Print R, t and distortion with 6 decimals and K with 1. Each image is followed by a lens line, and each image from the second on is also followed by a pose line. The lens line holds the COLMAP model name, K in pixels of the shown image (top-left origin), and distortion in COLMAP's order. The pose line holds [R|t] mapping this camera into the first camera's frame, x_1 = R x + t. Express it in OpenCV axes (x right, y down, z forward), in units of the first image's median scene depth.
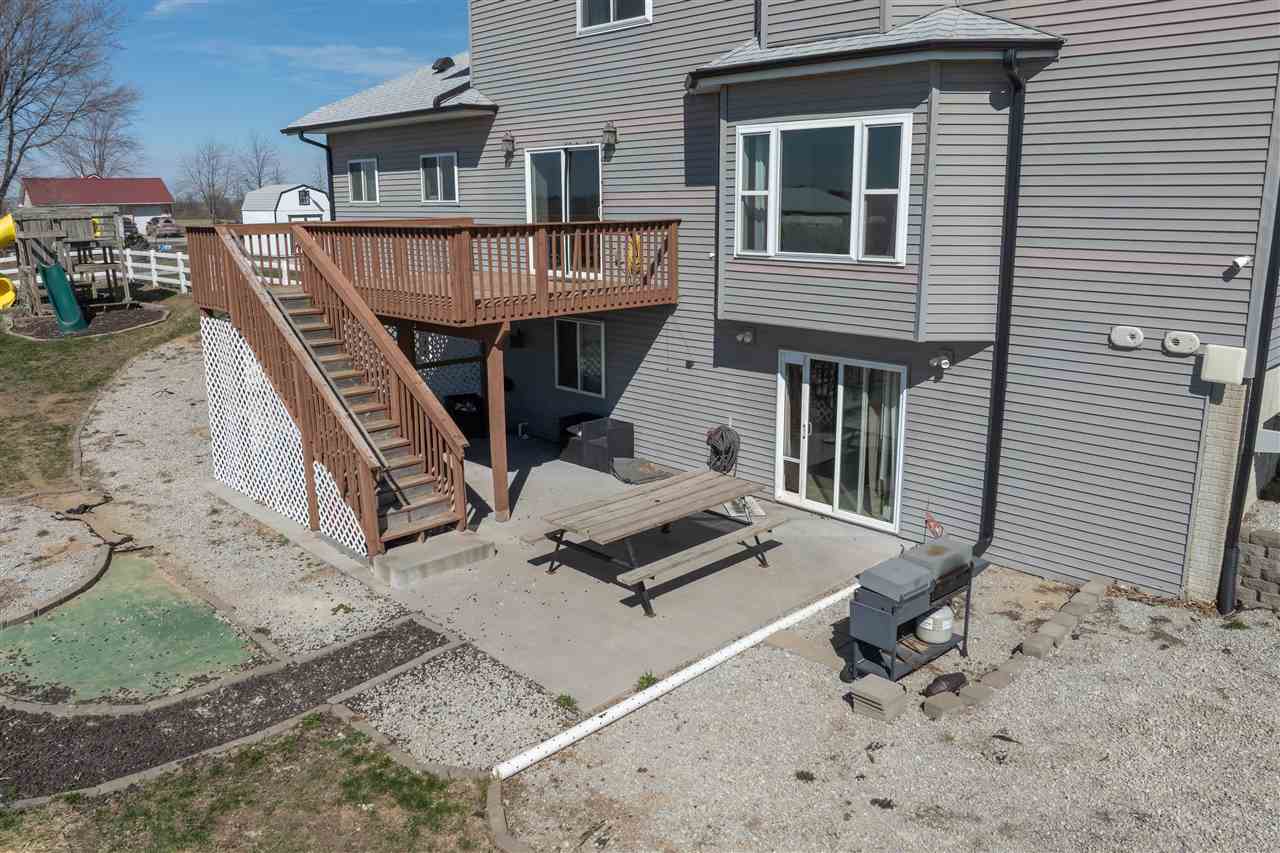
lens RADIAL K [[938.2, 0, 614.9], [0, 938.2, 397.7], [0, 0, 1]] dist [-0.033734, -0.005373]
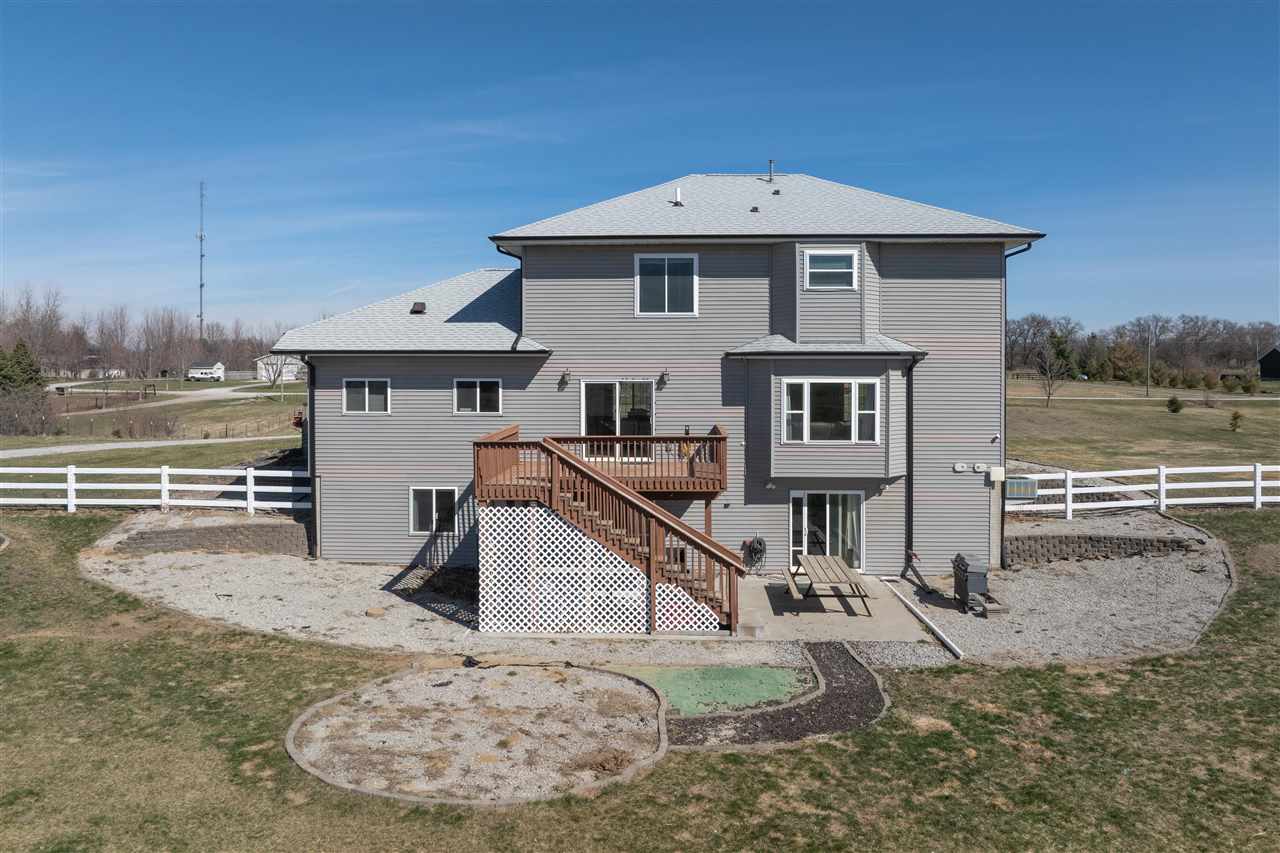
lens RADIAL K [[905.3, 0, 641.6], [0, 905.3, 365.6], [0, 0, 1]] dist [-0.040462, 0.001324]
pose [[0.713156, 0.007289, 0.700967, -1.378213], [0.139825, 0.978373, -0.152430, -0.064465], [-0.686919, 0.206719, 0.696714, -0.133779]]
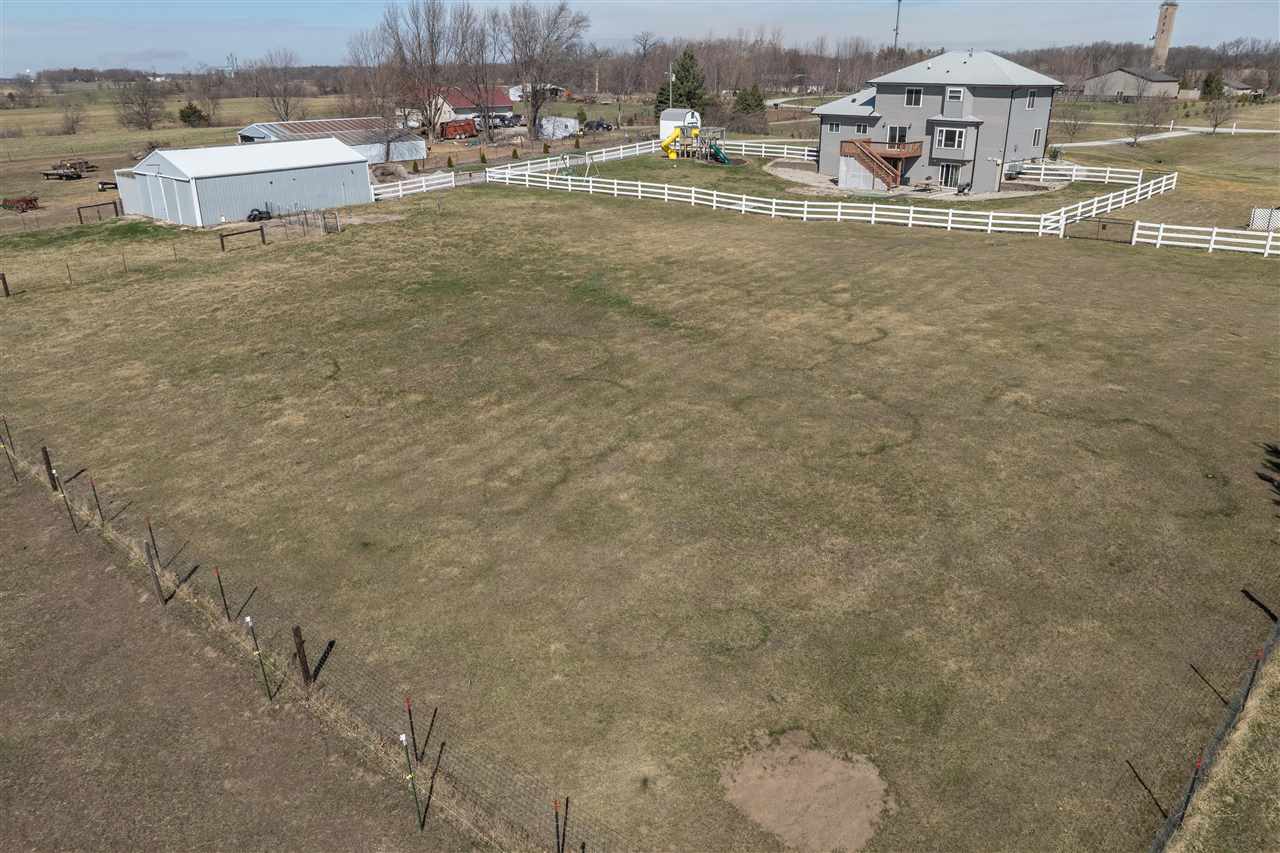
lens RADIAL K [[915.1, 0, 641.4], [0, 915.1, 440.1], [0, 0, 1]] dist [-0.060063, 0.031319]
pose [[0.998717, -0.013245, 0.048874, -2.285473], [0.004282, 0.983816, 0.179133, 0.726605], [-0.050456, -0.178694, 0.982610, -5.536902]]
